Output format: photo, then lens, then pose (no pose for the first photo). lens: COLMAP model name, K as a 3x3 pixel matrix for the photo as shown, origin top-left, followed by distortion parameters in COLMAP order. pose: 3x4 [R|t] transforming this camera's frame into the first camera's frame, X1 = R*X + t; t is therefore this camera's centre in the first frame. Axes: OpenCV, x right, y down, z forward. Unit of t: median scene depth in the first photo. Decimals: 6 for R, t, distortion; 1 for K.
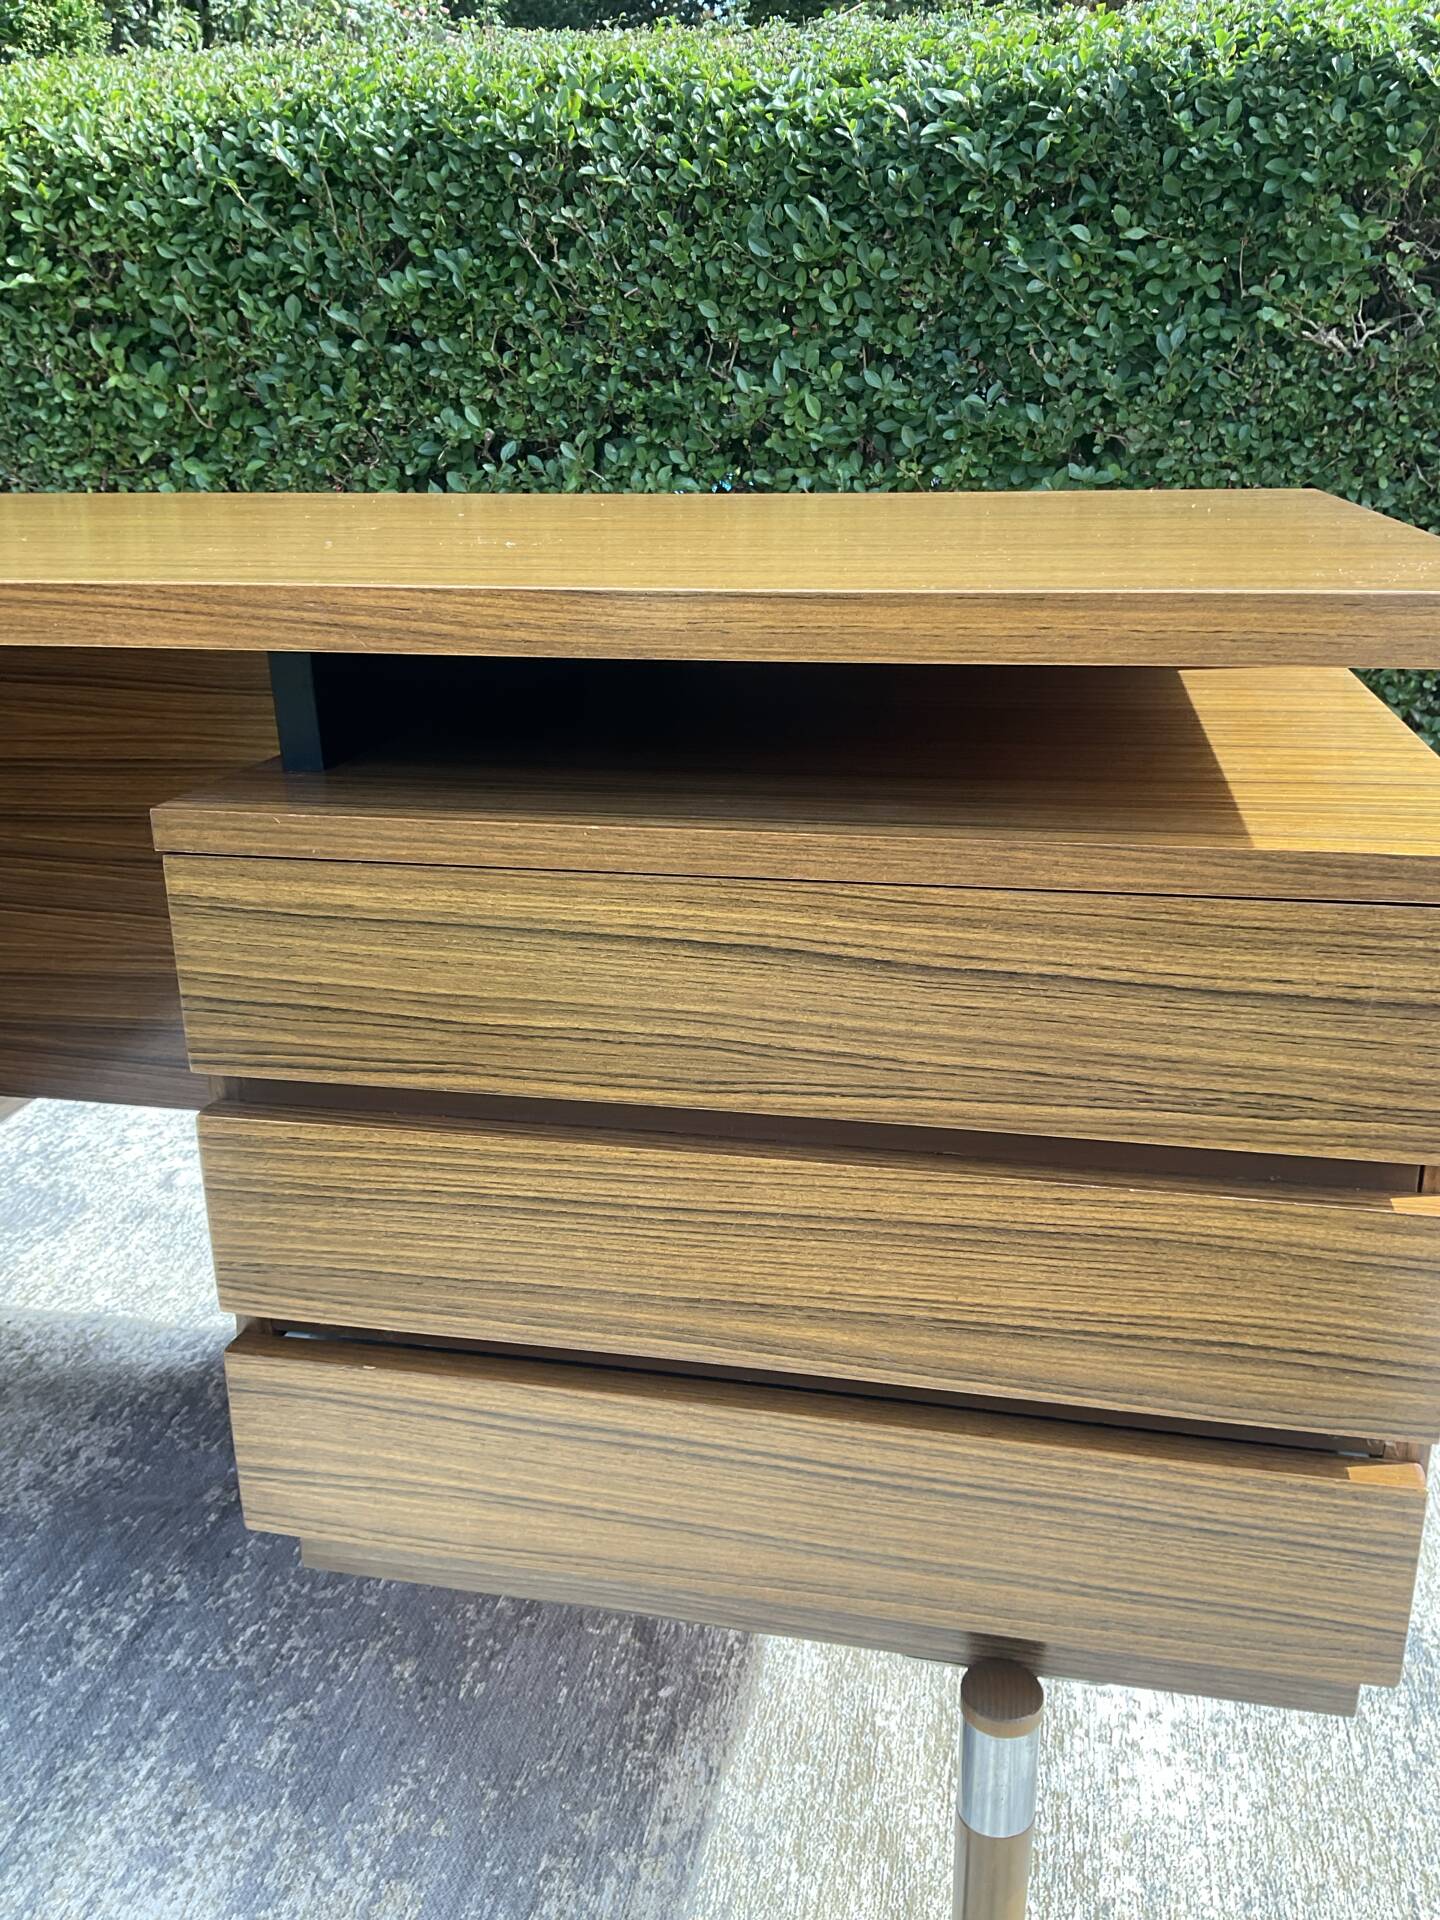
lens RADIAL K [[1607.0, 0, 725.7], [0, 1607.0, 947.8], [0, 0, 1]] dist [0.056447, -0.107336]
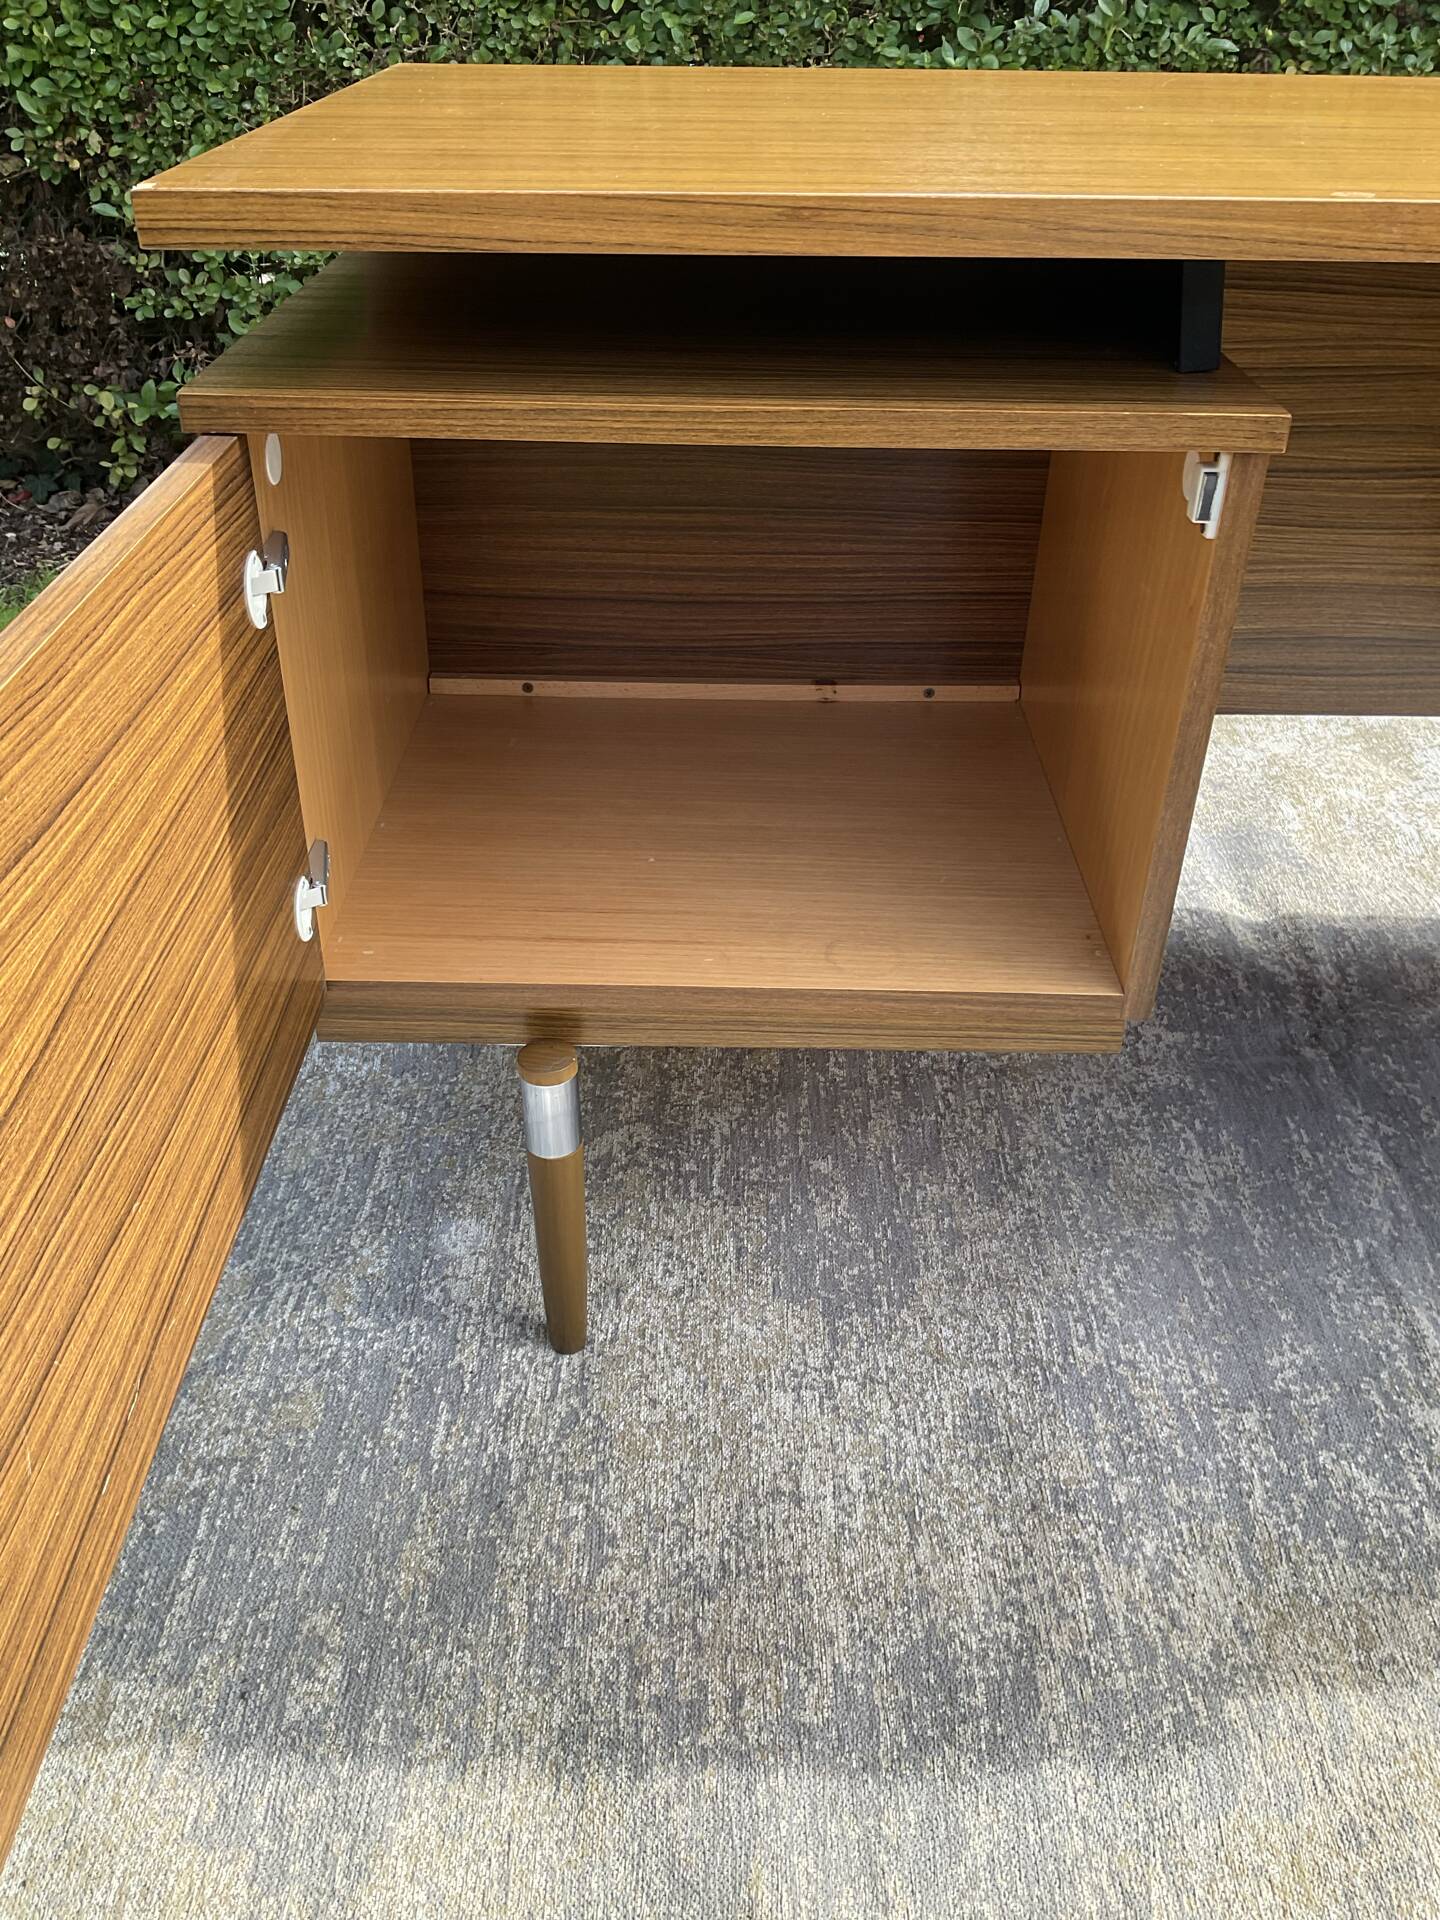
lens RADIAL K [[1607.0, 0, 711.9], [0, 1607.0, 954.1], [0, 0, 1]] dist [0.056447, -0.107336]
pose [[0.978672, -0.091811, 0.183773, -0.585894], [0.043490, 0.966893, 0.251450, -0.019730], [-0.200774, -0.238095, 0.950263, 0.014079]]
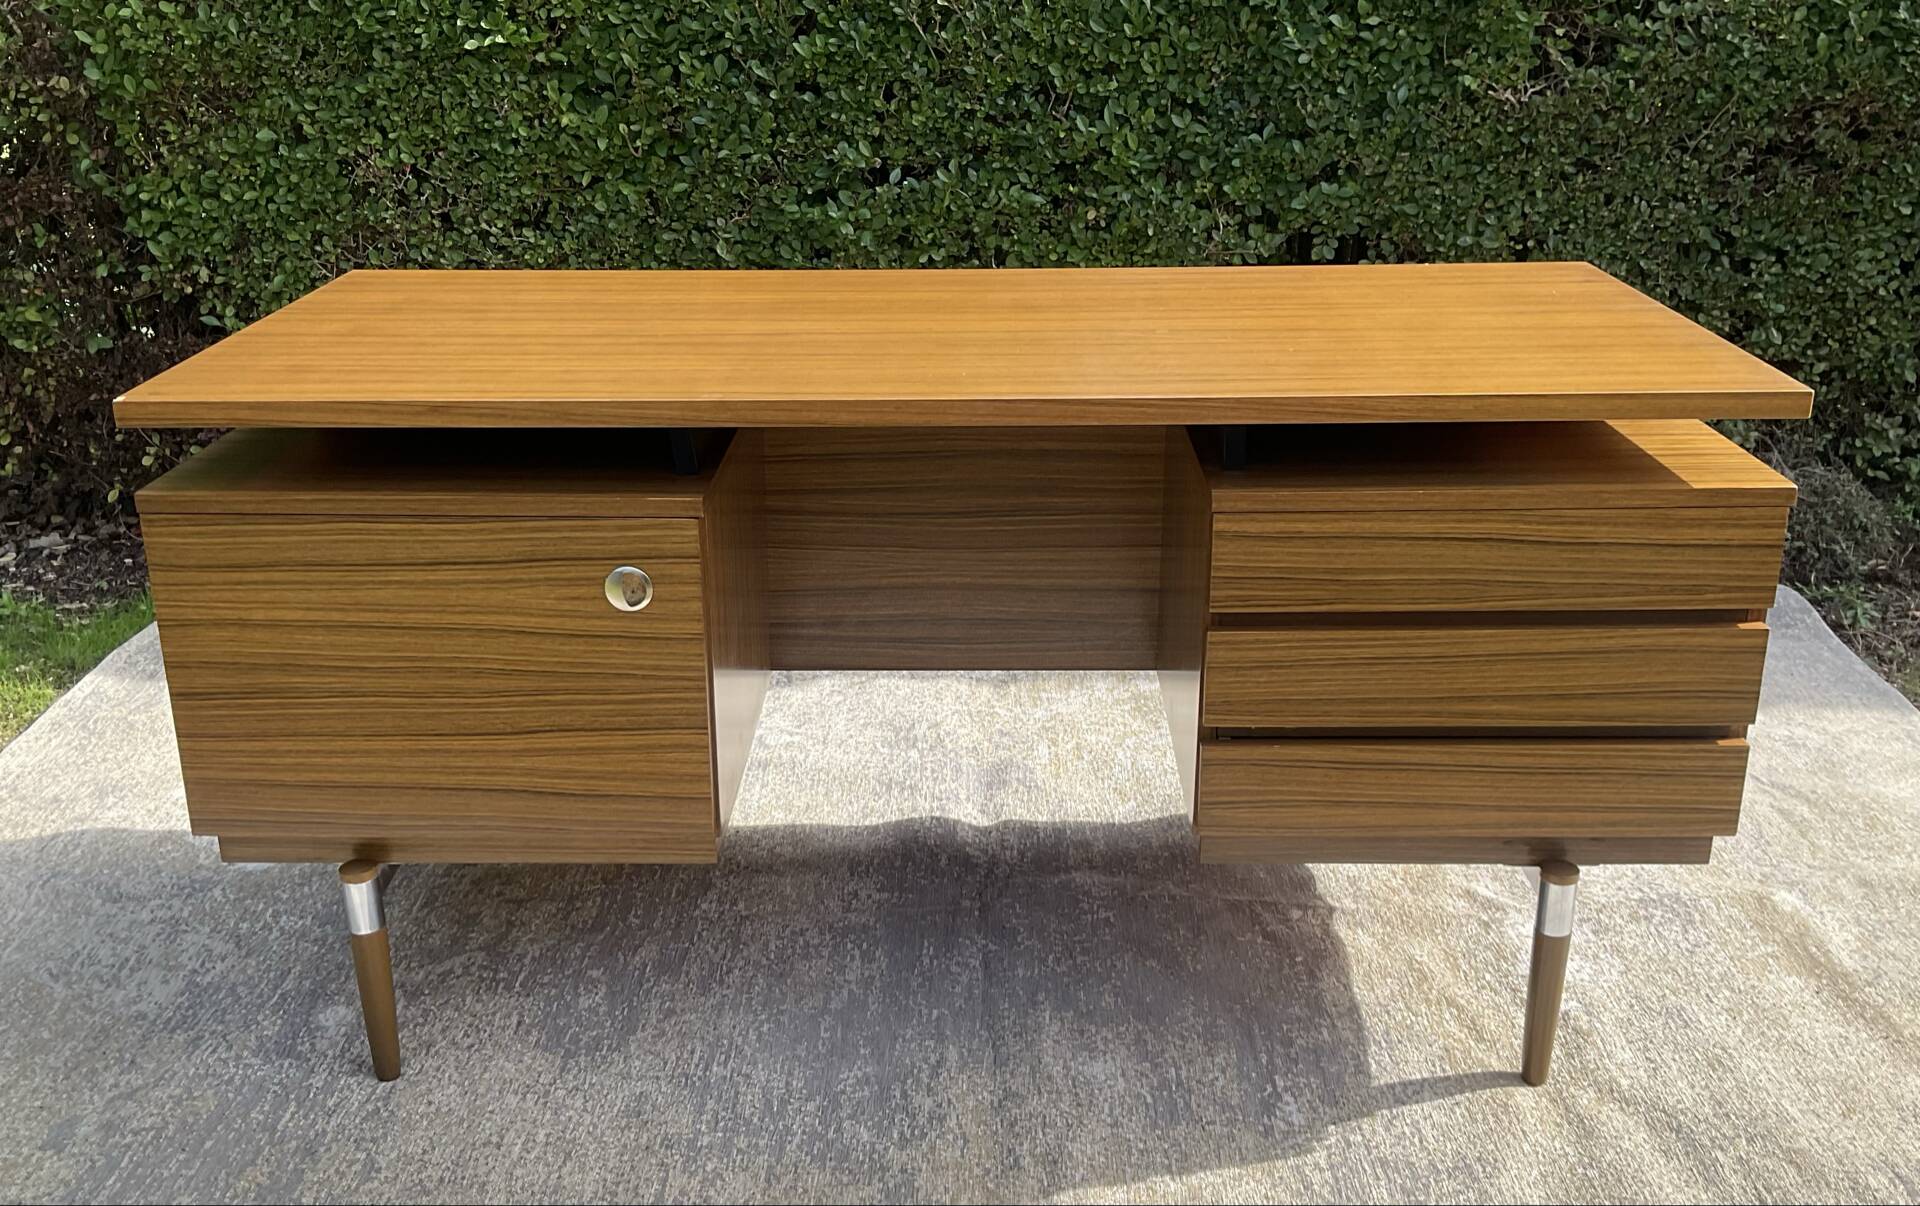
lens RADIAL K [[1835.4, 0, 947.2], [0, 1835.4, 639.0], [0, 0, 1]] dist [0.043748, 0.000000]
pose [[0.981886, -0.065353, 0.177844, -0.406887], [0.057335, 0.997109, 0.049860, -0.011017], [-0.180589, -0.038760, 0.982795, -0.496927]]
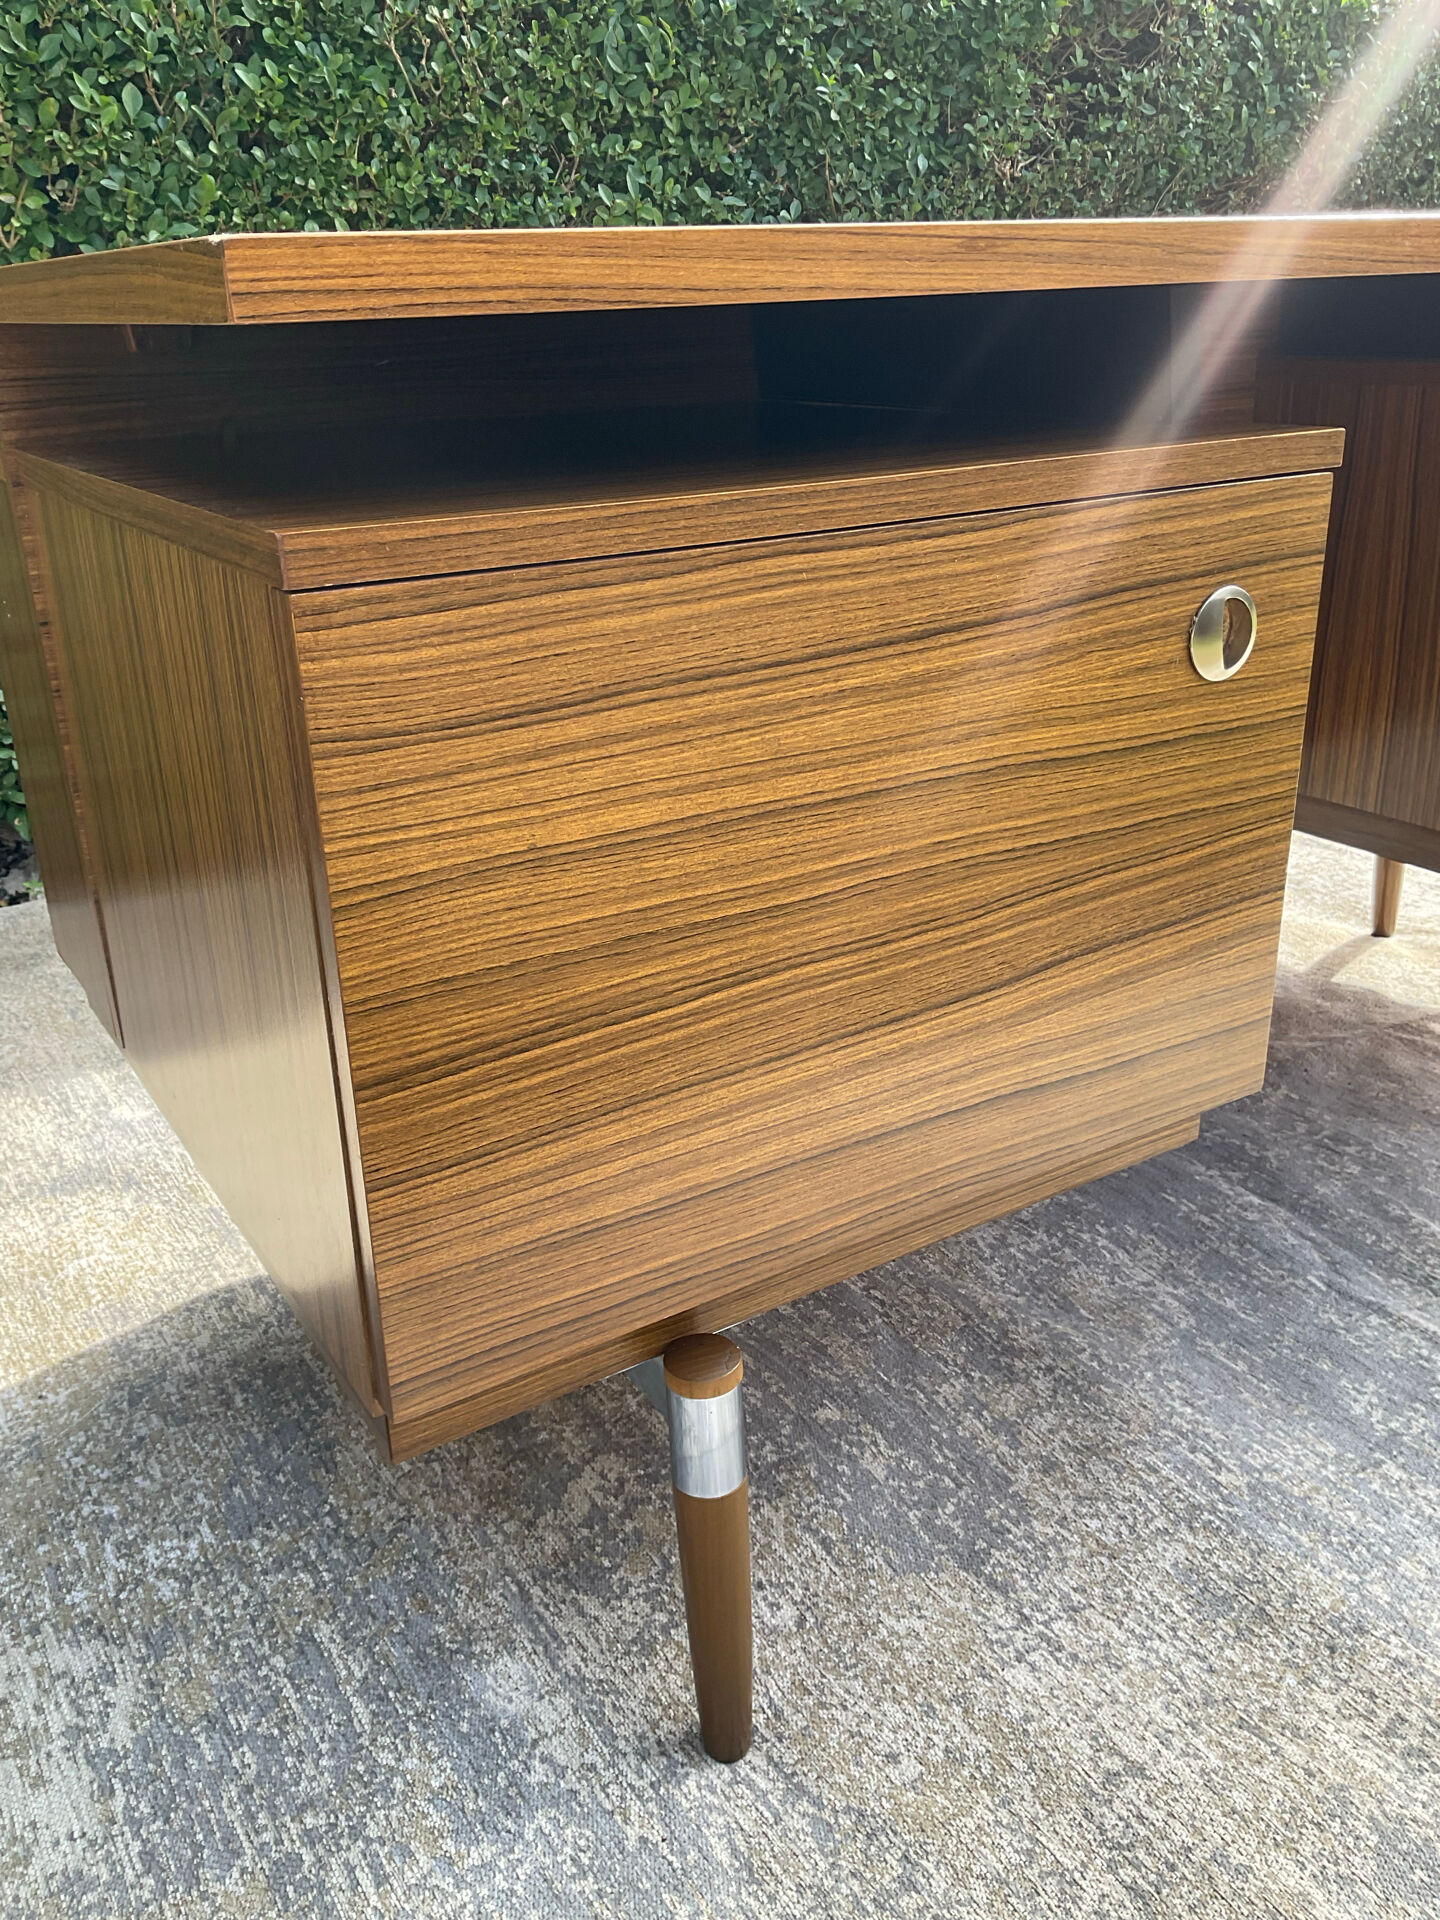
lens RADIAL K [[1607.0, 0, 729.3], [0, 1607.0, 951.3], [0, 0, 1]] dist [0.056447, -0.107336]
pose [[0.710118, -0.277691, 0.647009, -0.769239], [0.245691, 0.958906, 0.141899, -0.011359], [-0.659824, 0.058199, 0.749163, 0.199404]]
